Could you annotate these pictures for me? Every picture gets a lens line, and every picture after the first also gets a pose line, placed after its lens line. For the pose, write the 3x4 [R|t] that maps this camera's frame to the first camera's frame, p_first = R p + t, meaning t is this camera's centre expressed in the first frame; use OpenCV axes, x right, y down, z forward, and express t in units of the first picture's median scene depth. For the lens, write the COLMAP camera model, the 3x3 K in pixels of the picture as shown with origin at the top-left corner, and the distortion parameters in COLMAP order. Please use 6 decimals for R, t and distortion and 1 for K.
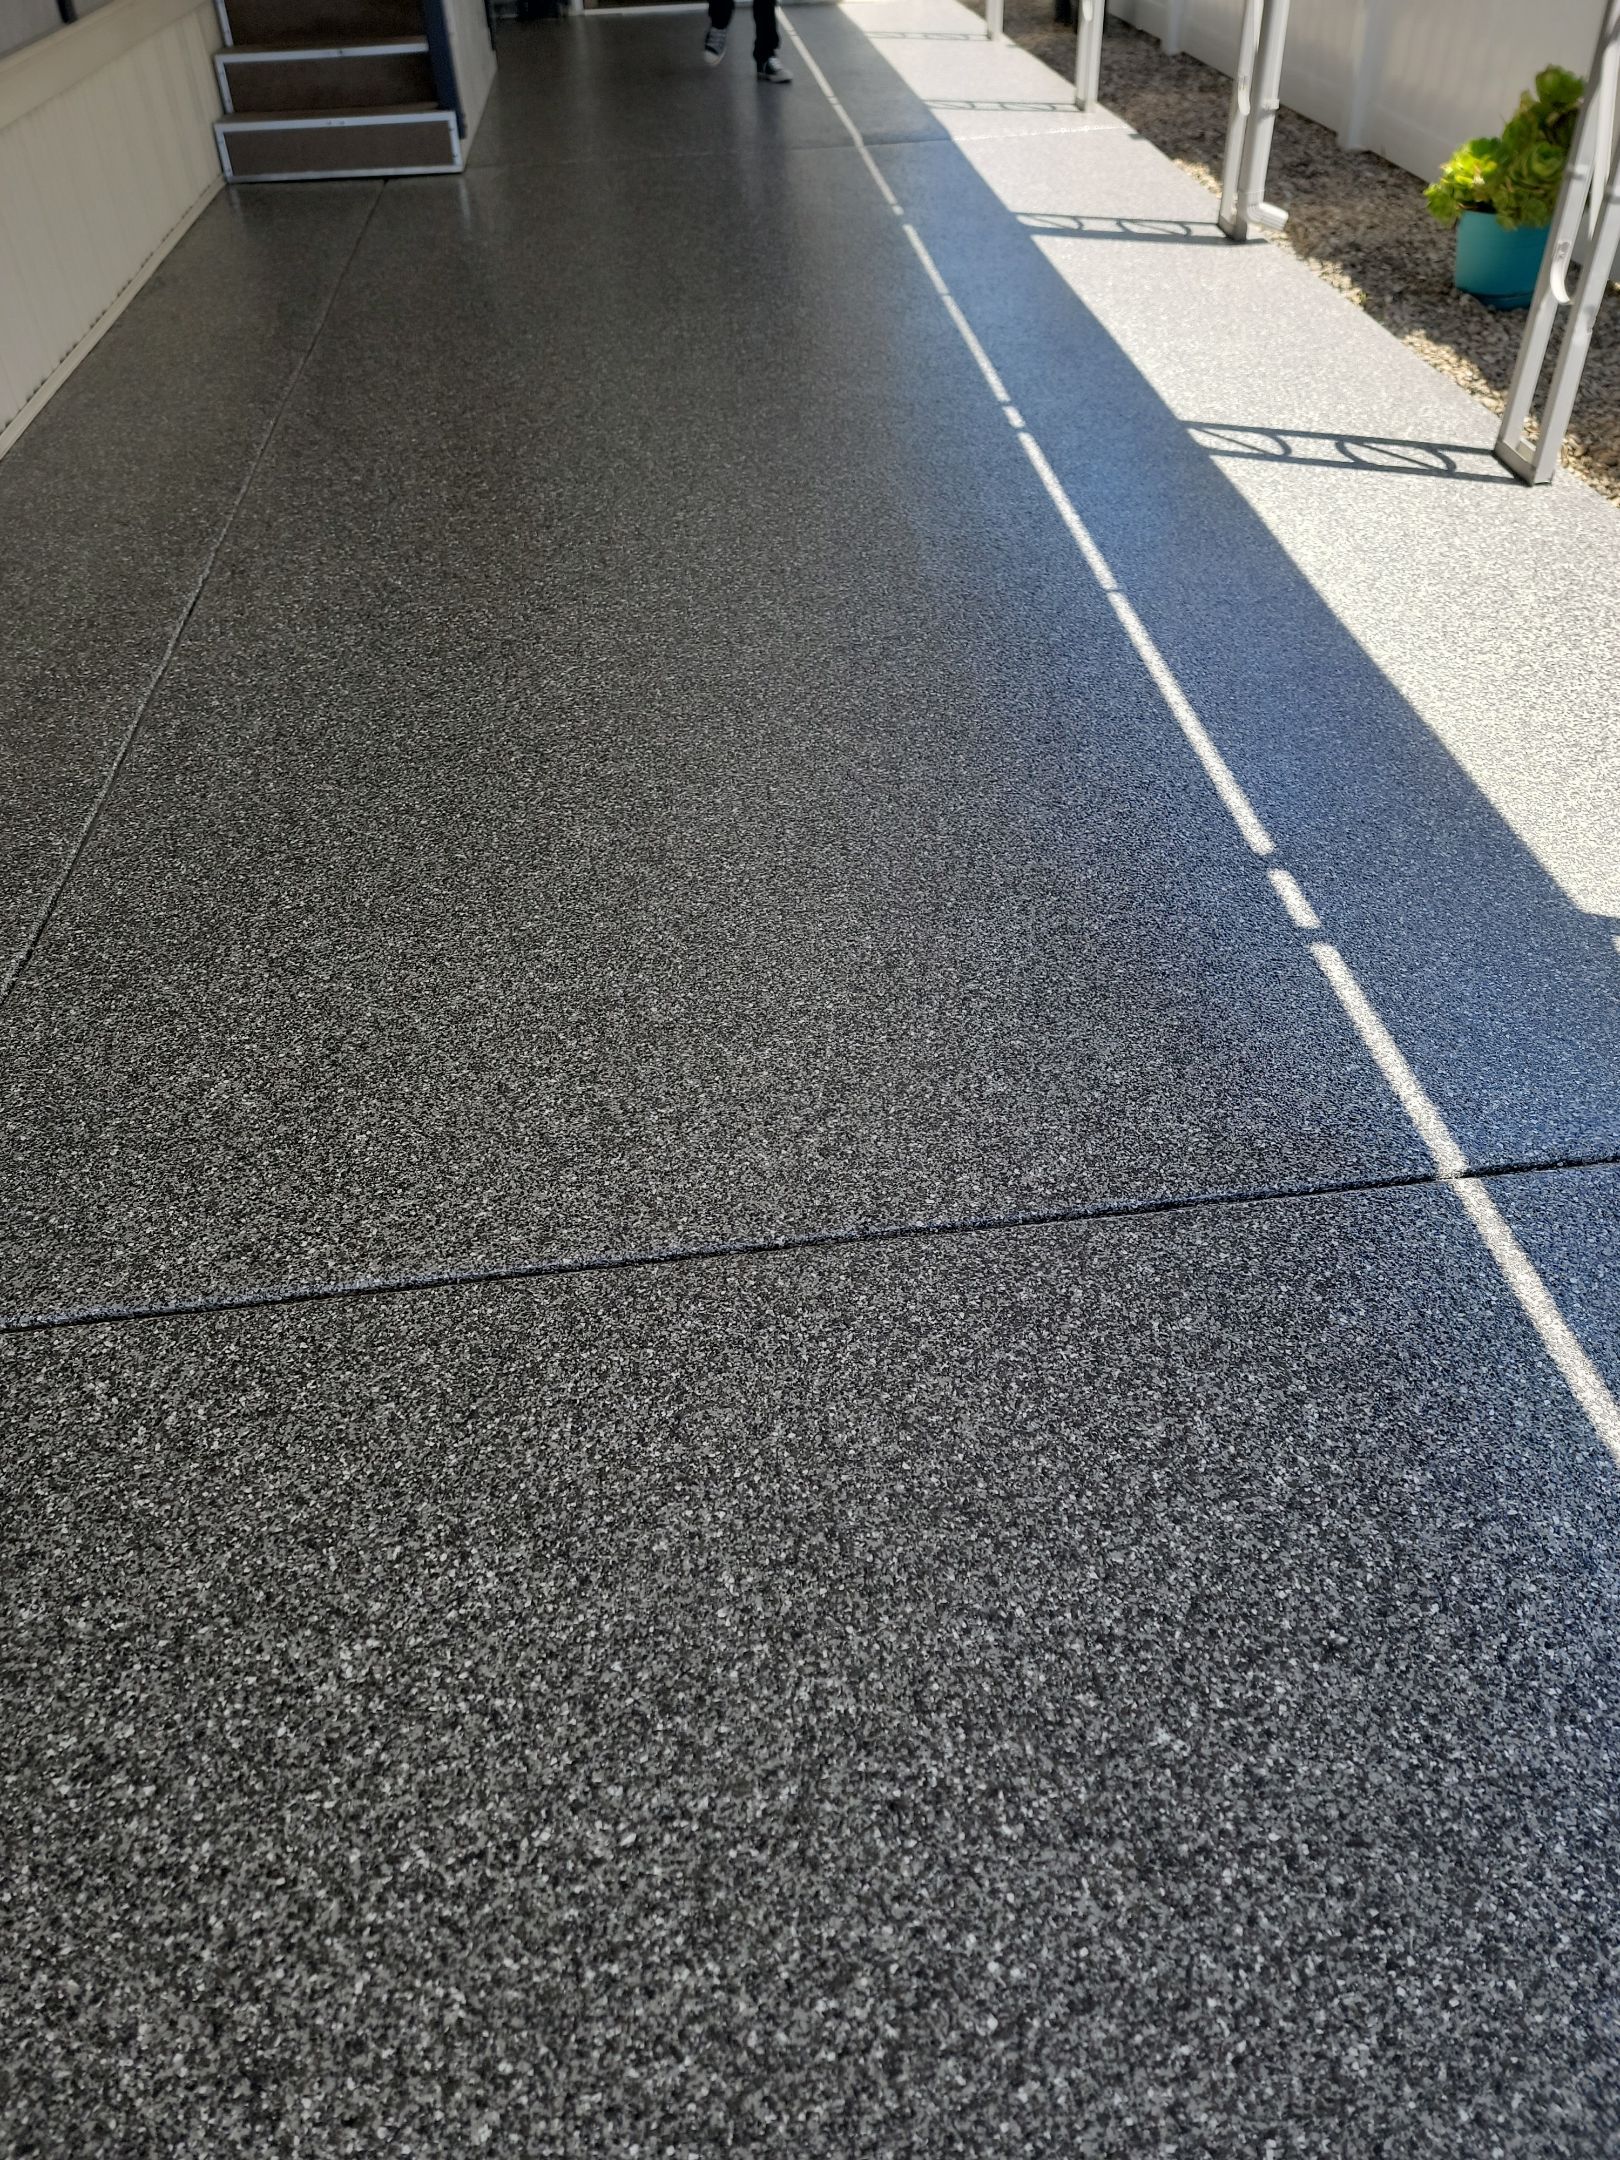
lens RADIAL K [[1527.1, 0, 796.7], [0, 1527.1, 1077.2], [0, 0, 1]] dist [0.077792, -0.060841]
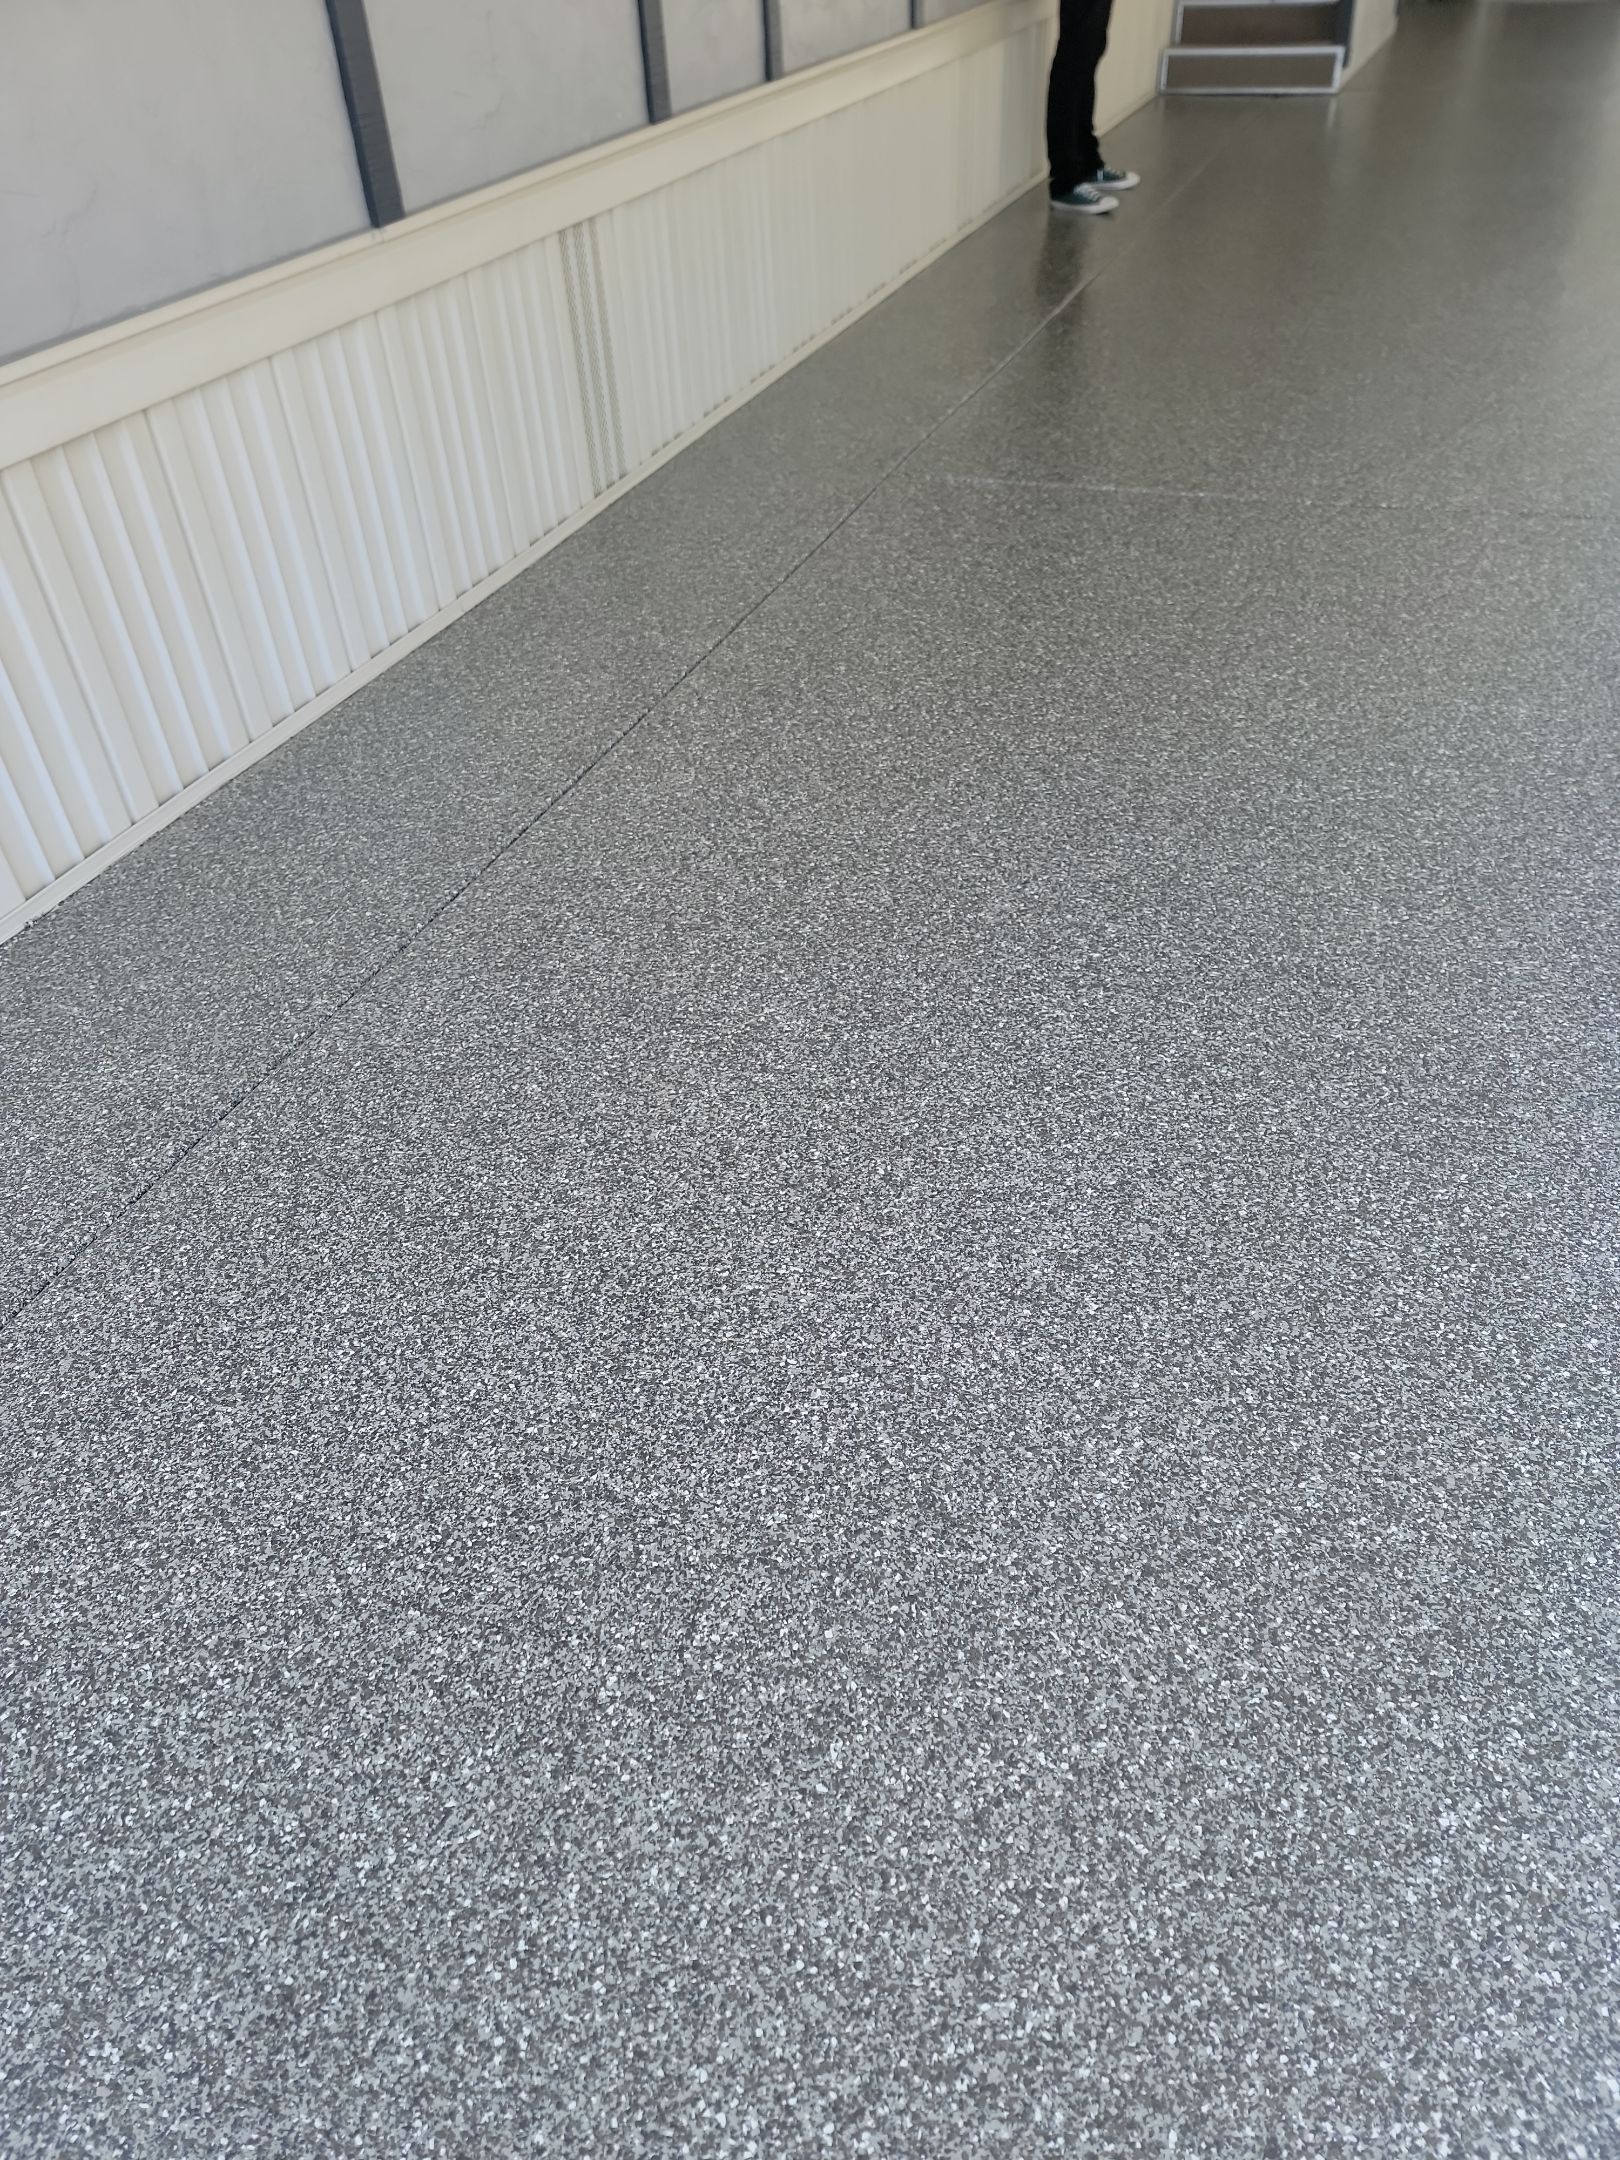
lens RADIAL K [[1527.1, 0, 796.7], [0, 1527.1, 1077.2], [0, 0, 1]] dist [0.077792, -0.060841]
pose [[0.882663, 0.279641, -0.377766, 0.244677], [-0.283200, 0.957890, 0.047371, 0.601013], [0.375106, 0.065171, 0.924688, -0.708263]]
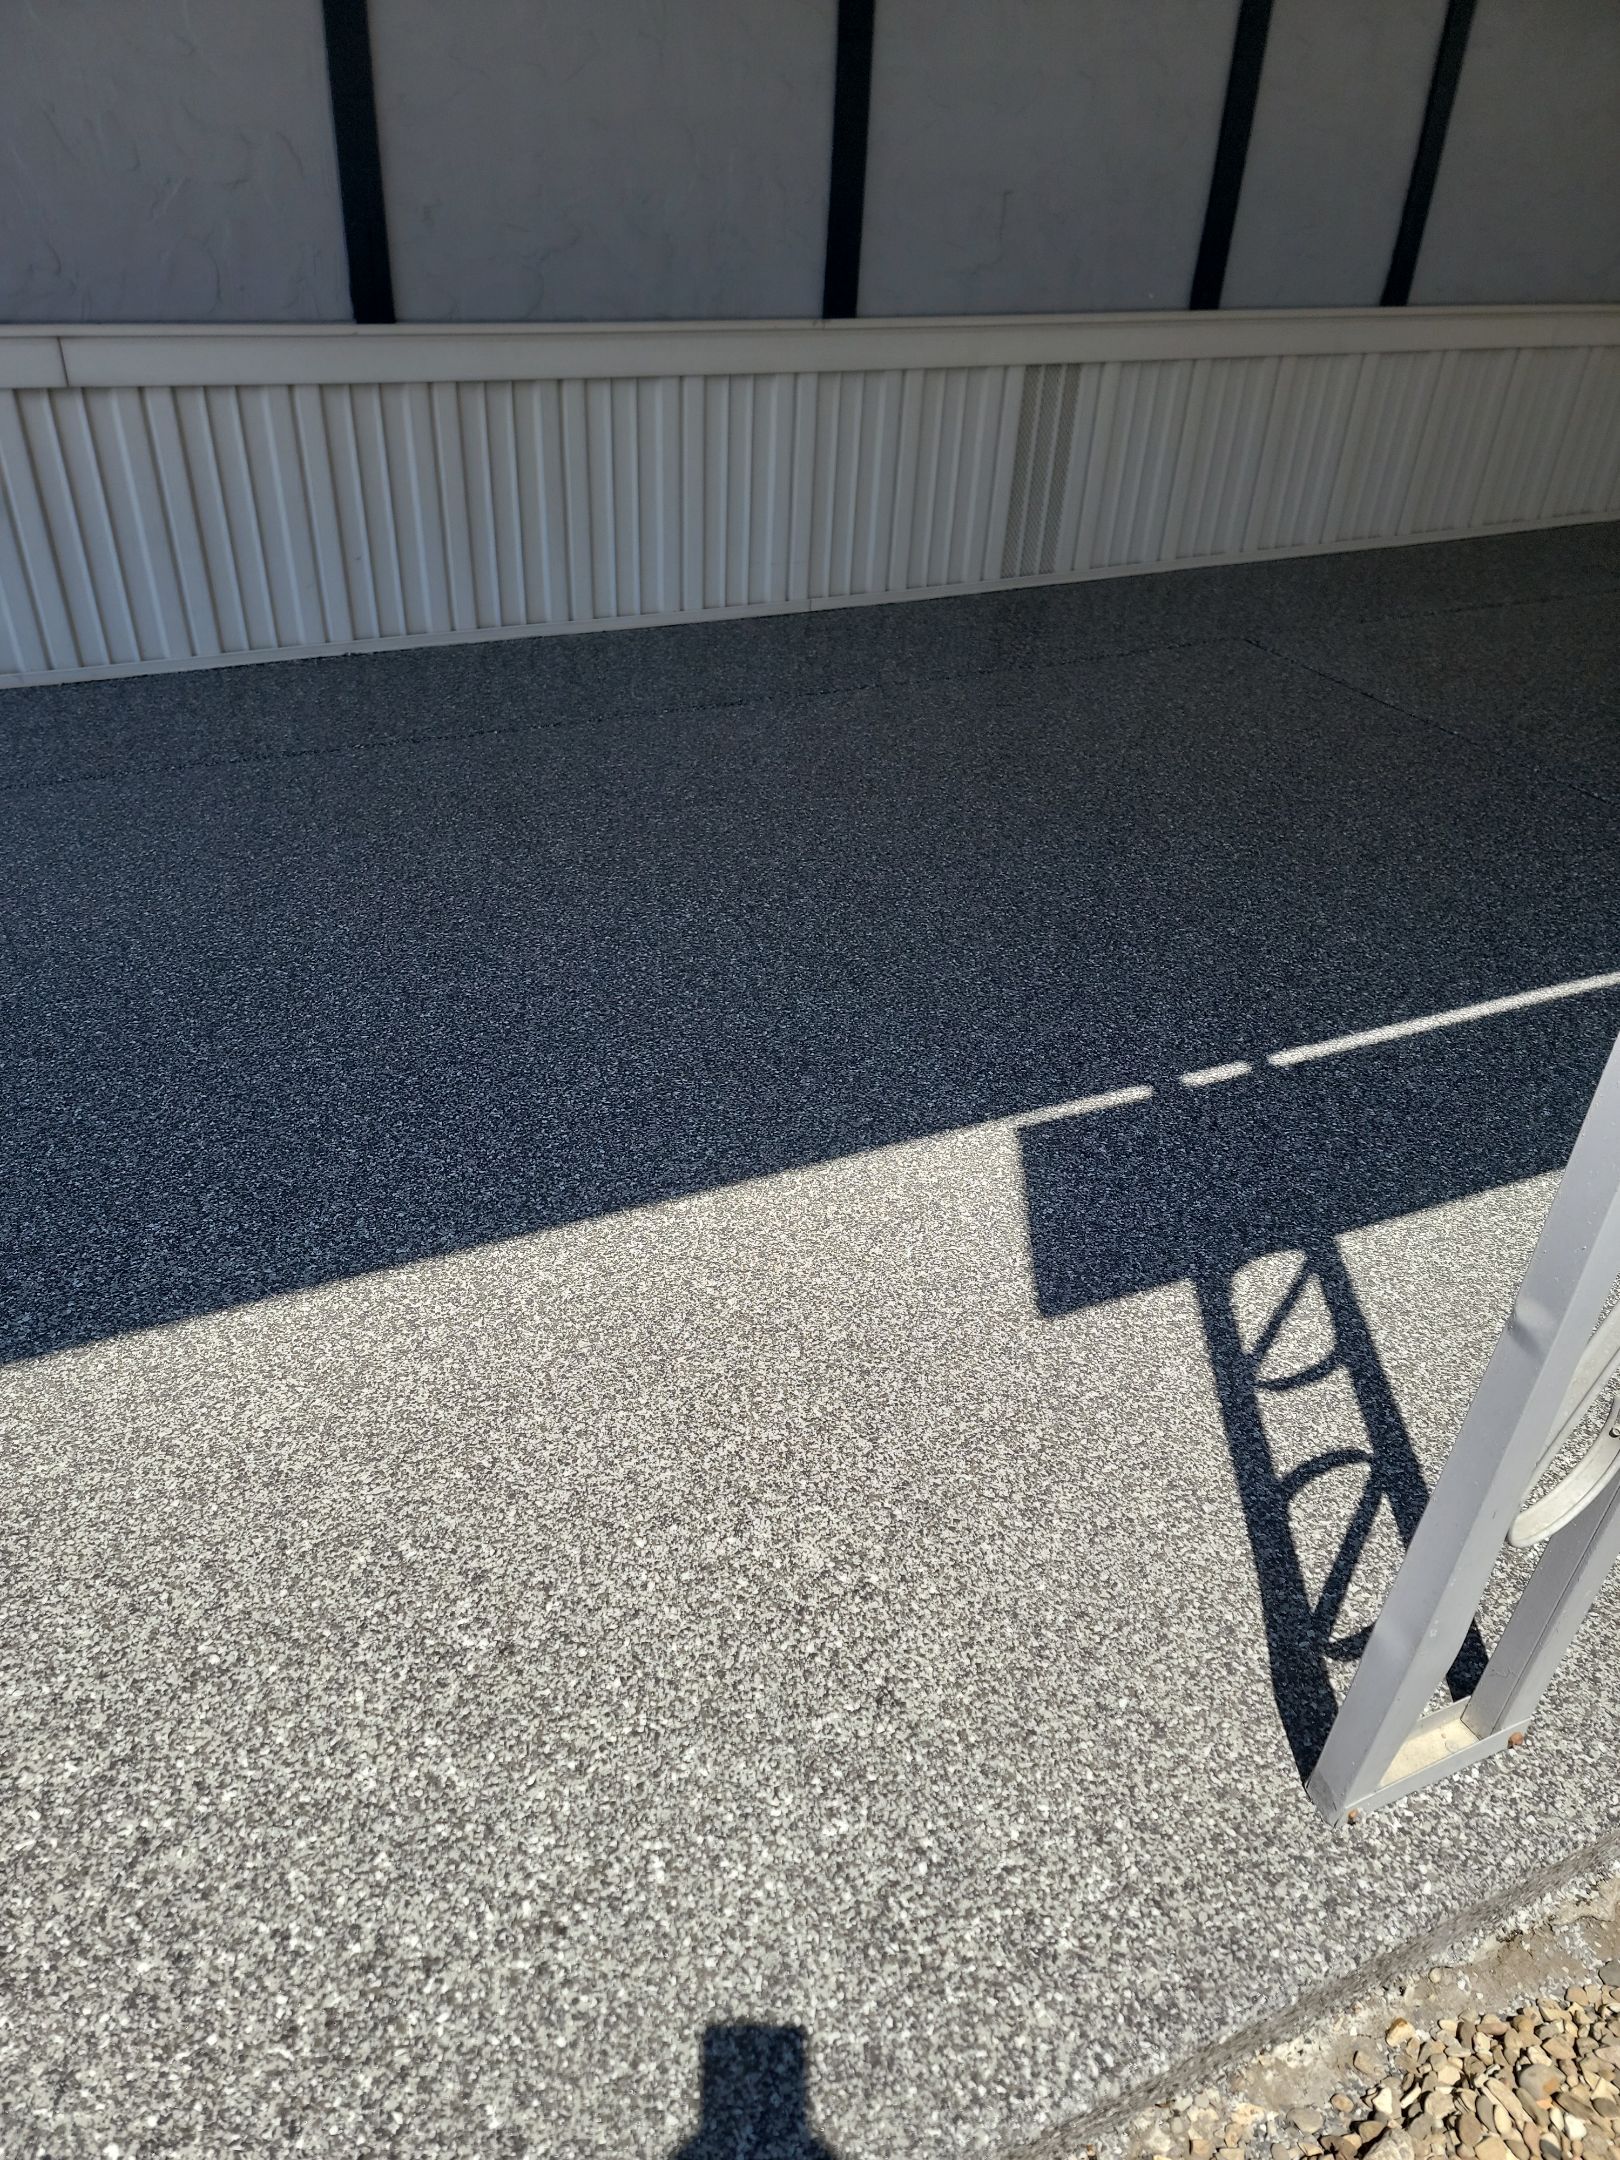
lens RADIAL K [[1527.1, 0, 796.7], [0, 1527.1, 1077.2], [0, 0, 1]] dist [0.077792, -0.060841]
pose [[0.332731, 0.554989, -0.762415, 0.927112], [-0.655247, 0.717496, 0.236330, 0.355071], [0.678190, 0.420936, 0.602388, -0.454417]]
